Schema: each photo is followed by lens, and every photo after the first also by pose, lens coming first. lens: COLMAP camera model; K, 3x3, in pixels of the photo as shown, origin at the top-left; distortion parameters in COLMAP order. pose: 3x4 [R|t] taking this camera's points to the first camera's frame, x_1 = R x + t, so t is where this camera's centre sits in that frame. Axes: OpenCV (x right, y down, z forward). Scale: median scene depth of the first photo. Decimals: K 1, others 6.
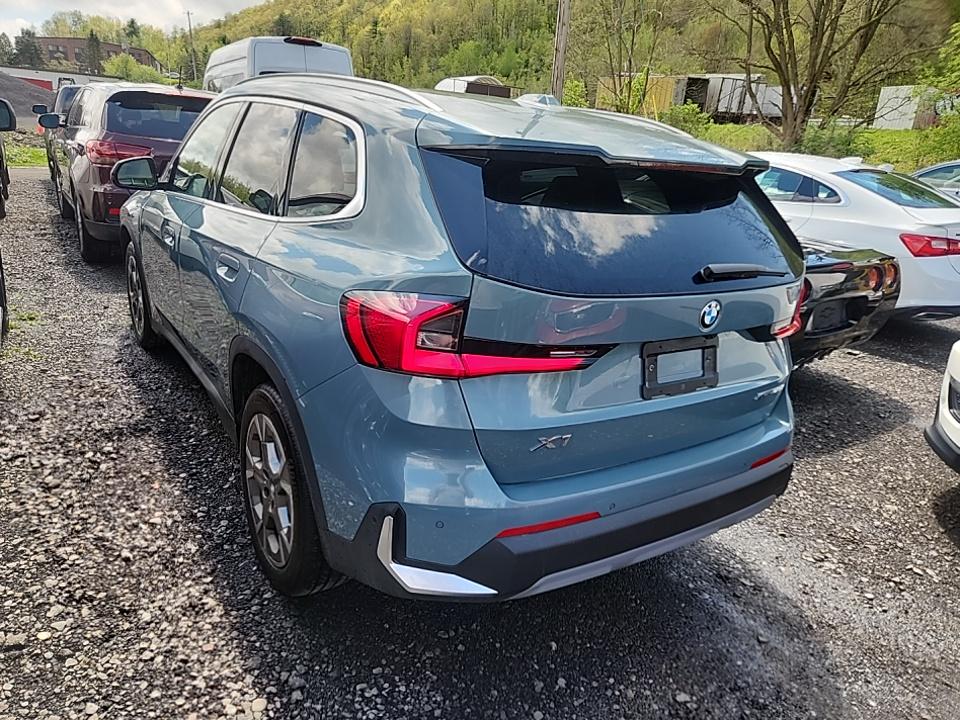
lens RADIAL K [[629.4, 0, 480.0], [0, 629.4, 360.0], [0, 0, 1]] dist [0.061979, -0.045673]
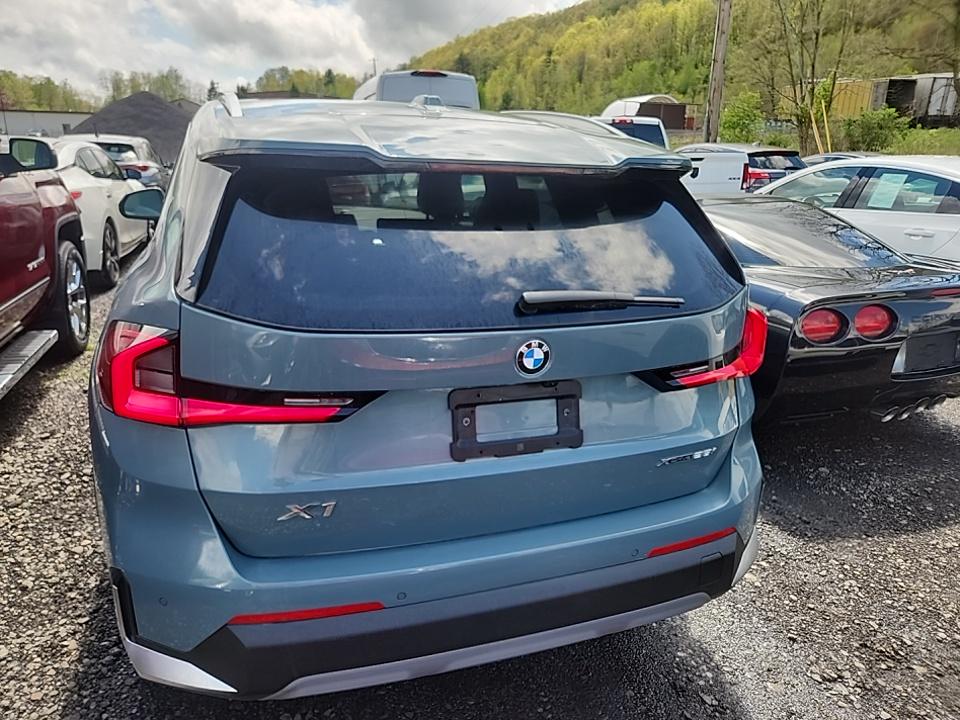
lens RADIAL K [[646.8, 0, 480.0], [0, 646.8, 360.0], [0, 0, 1]] dist [0.048431, -0.043298]
pose [[0.972371, 0.023485, -0.232258, 0.415915], [-0.032995, 0.998765, -0.037146, -0.030890], [0.231099, 0.043783, 0.971945, 0.187507]]
